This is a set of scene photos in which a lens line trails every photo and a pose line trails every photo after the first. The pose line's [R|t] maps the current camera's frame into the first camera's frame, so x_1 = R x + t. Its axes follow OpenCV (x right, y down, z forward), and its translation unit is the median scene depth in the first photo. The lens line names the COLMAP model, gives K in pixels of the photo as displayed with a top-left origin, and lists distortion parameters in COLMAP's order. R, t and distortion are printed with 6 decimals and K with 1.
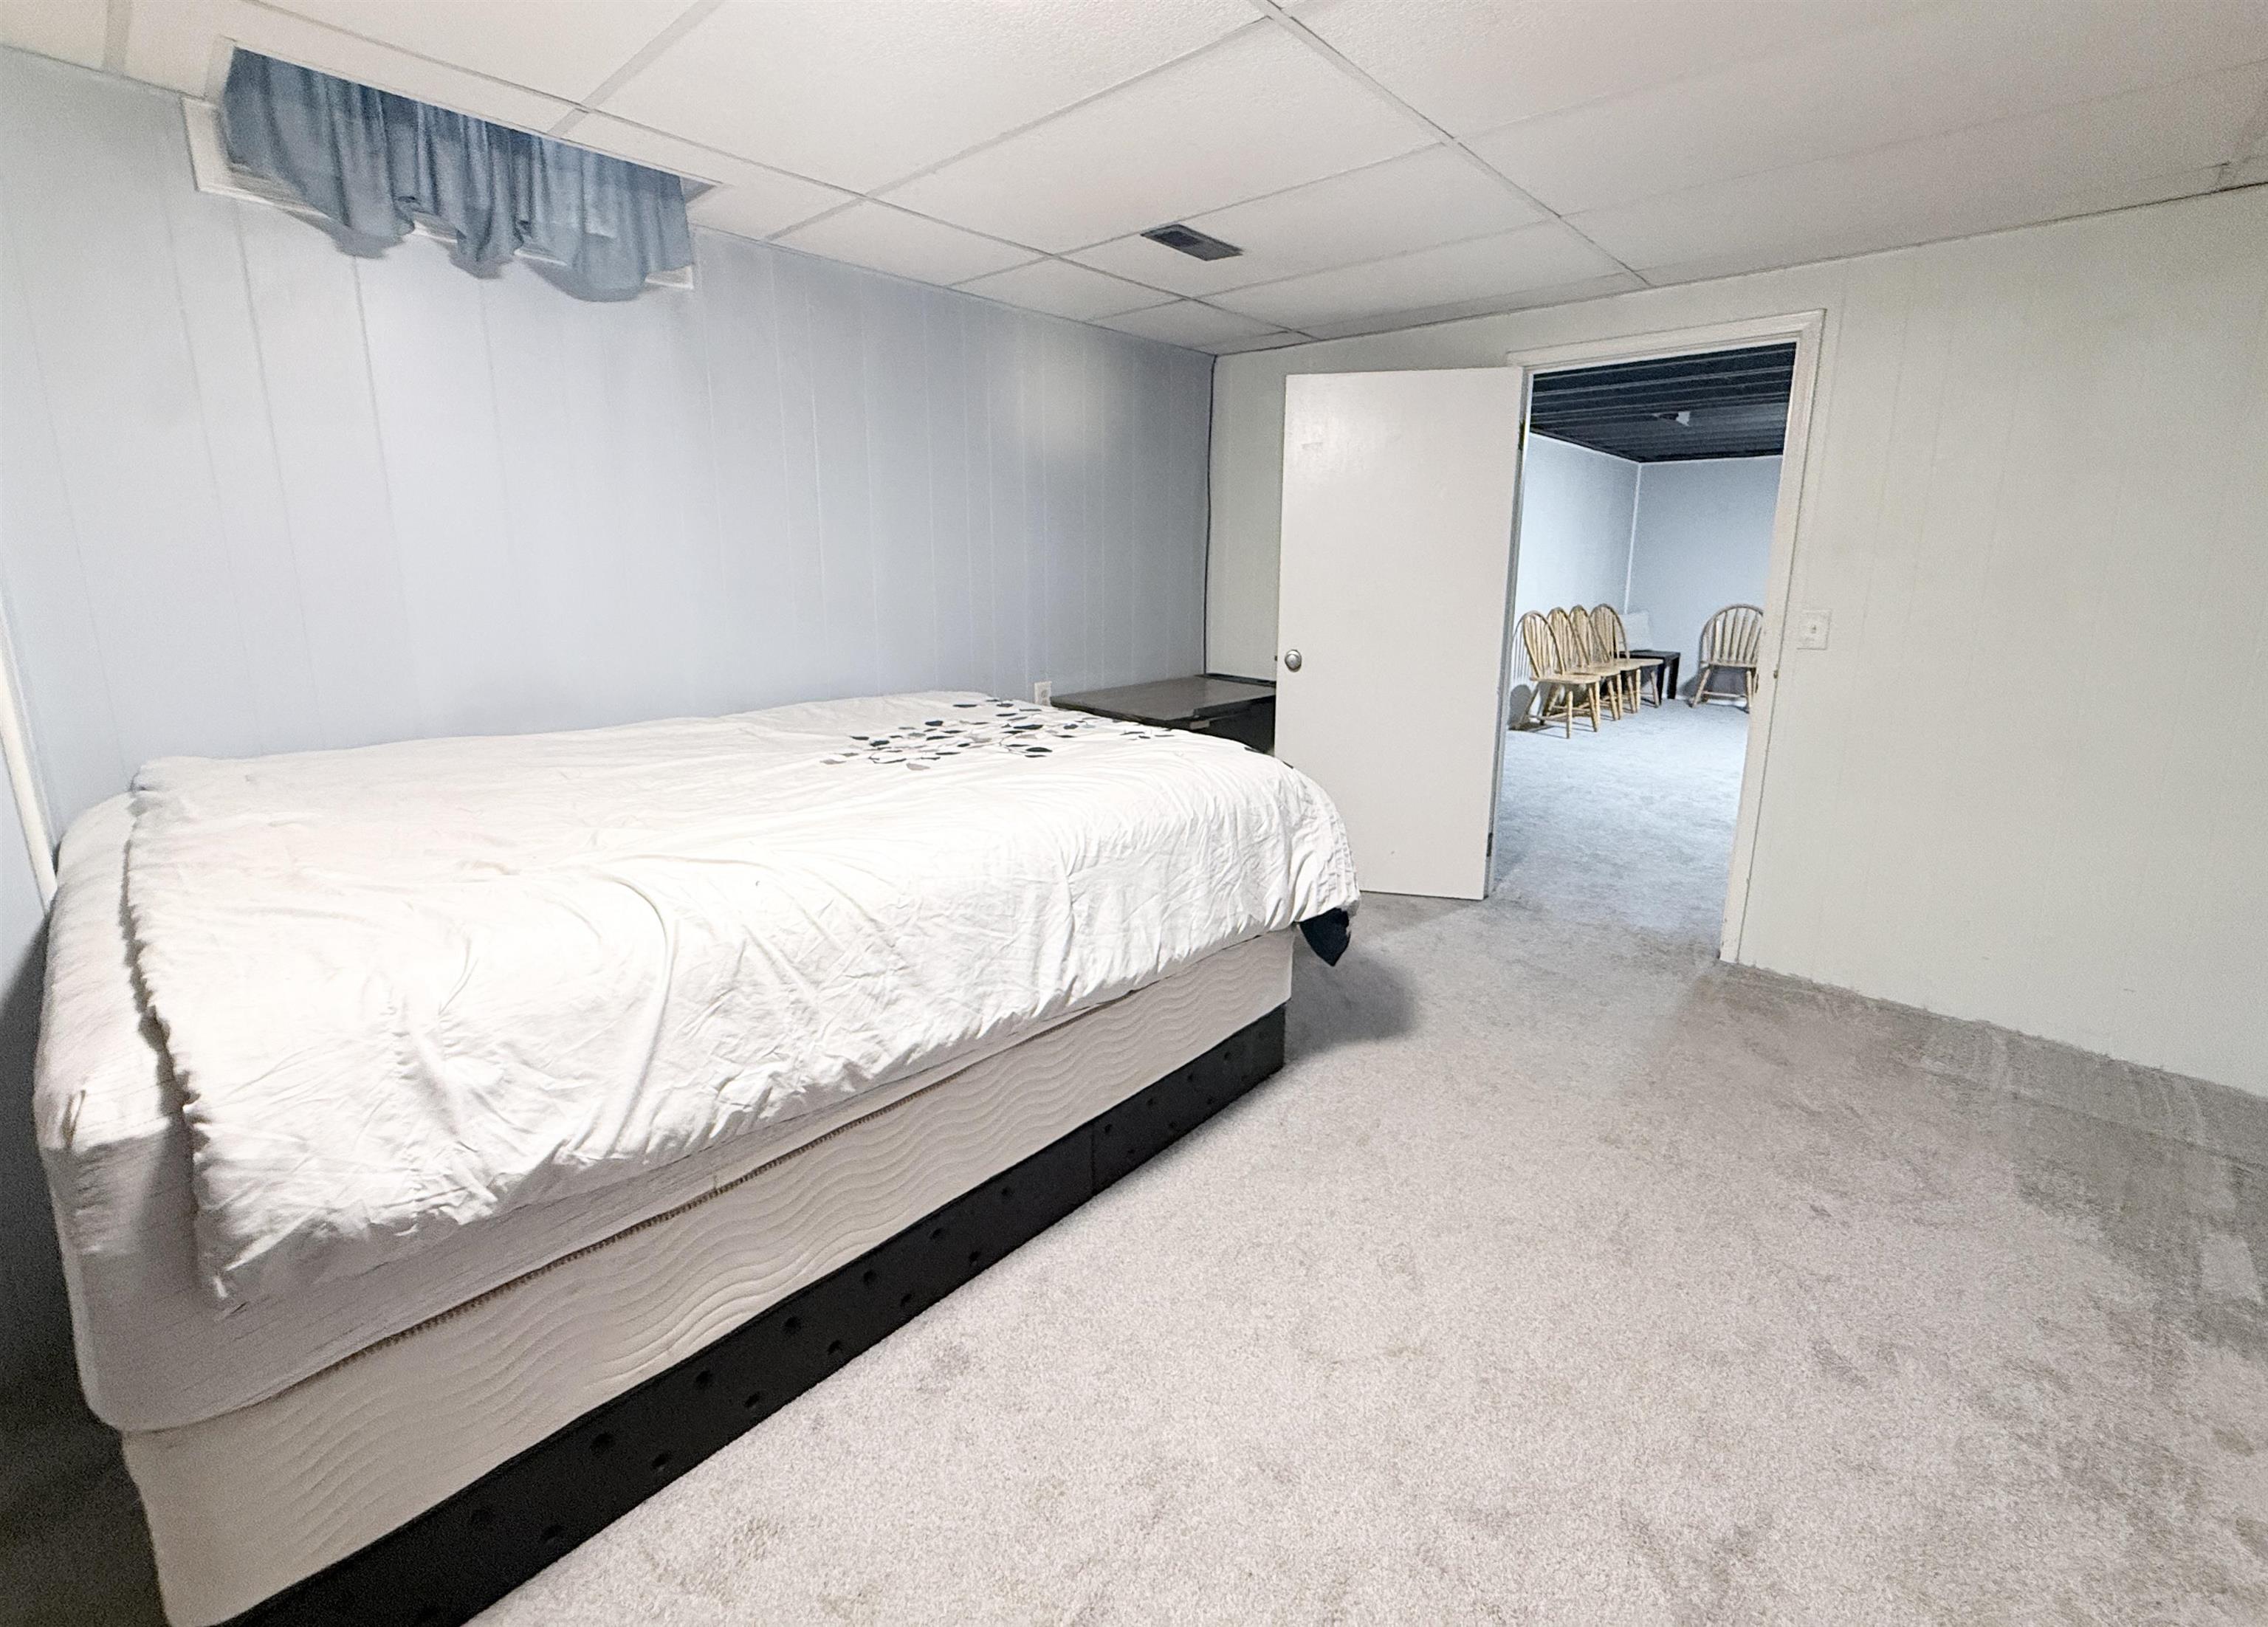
lens RADIAL K [[945.5, 0, 1130.5], [0, 945.5, 747.2], [0, 0, 1]] dist [0.000454, -0.000047]
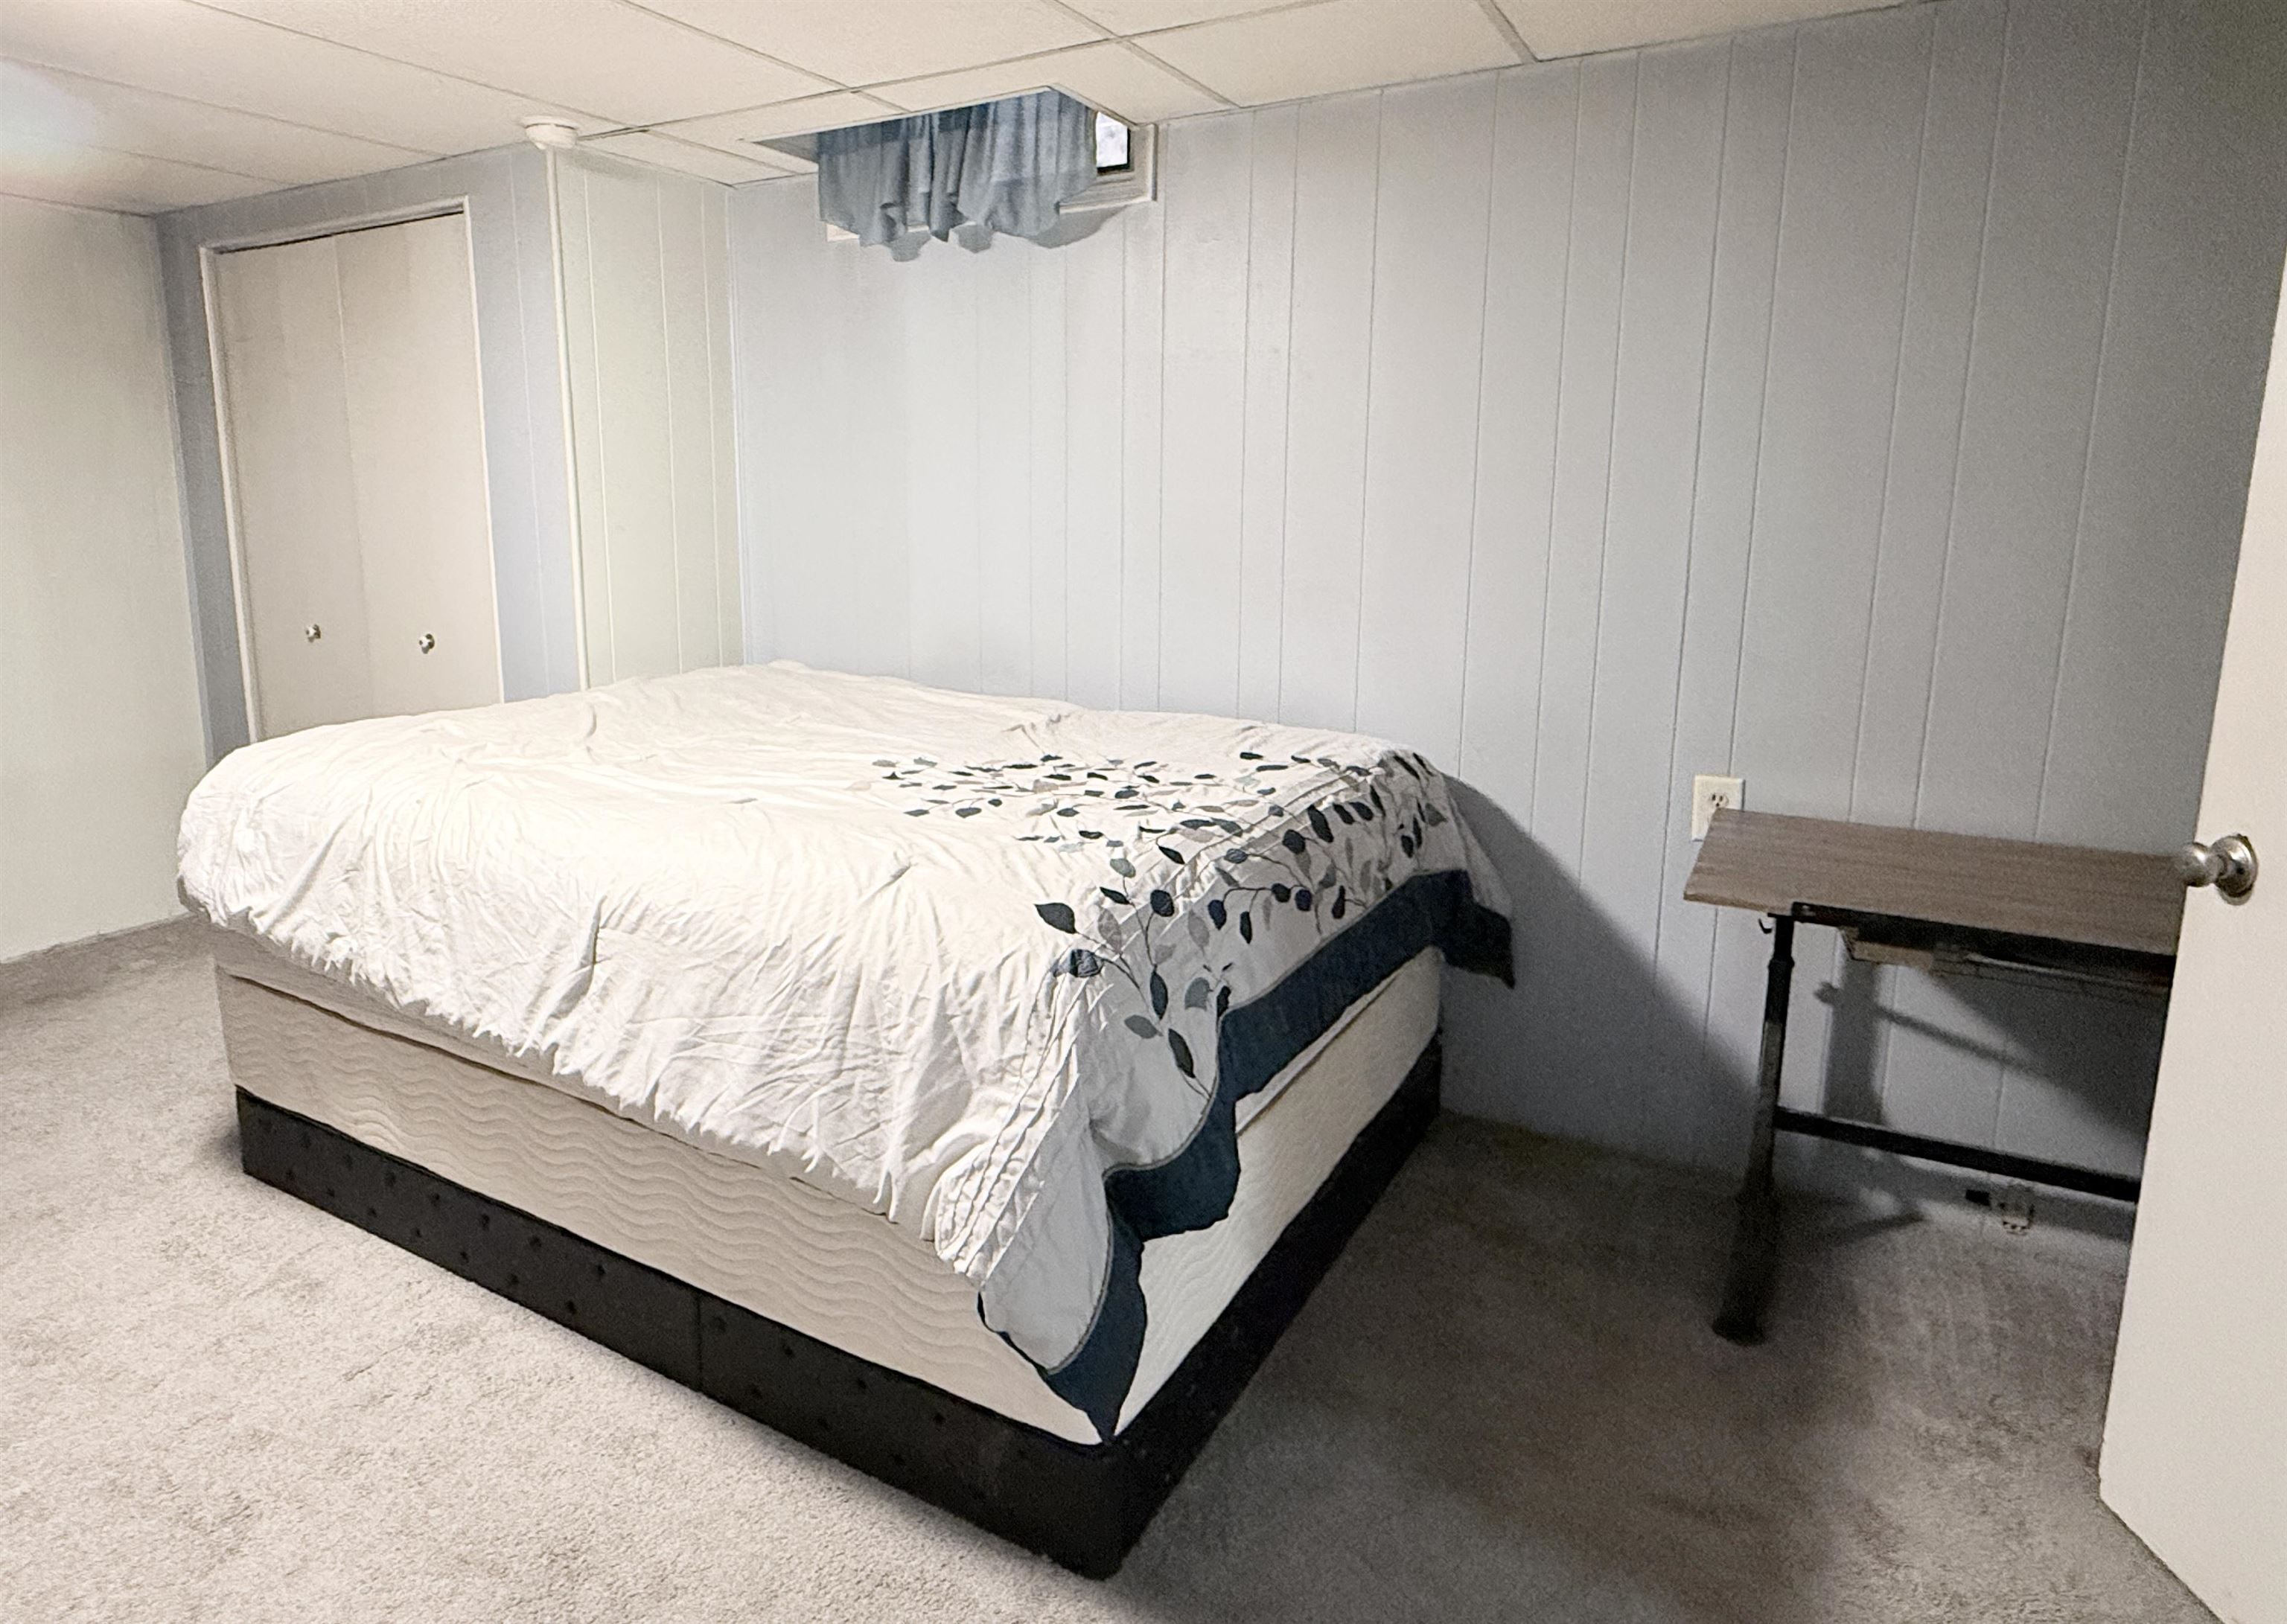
lens RADIAL K [[1322.2, 0, 1137.2], [0, 1322.2, 742.1], [0, 0, 1]] dist [-0.002233, -0.000223]
pose [[0.228442, 0.177433, -0.957252, 1.069706], [-0.197107, 0.971318, 0.133002, -0.251157], [0.953395, 0.158298, 0.256864, 1.117080]]
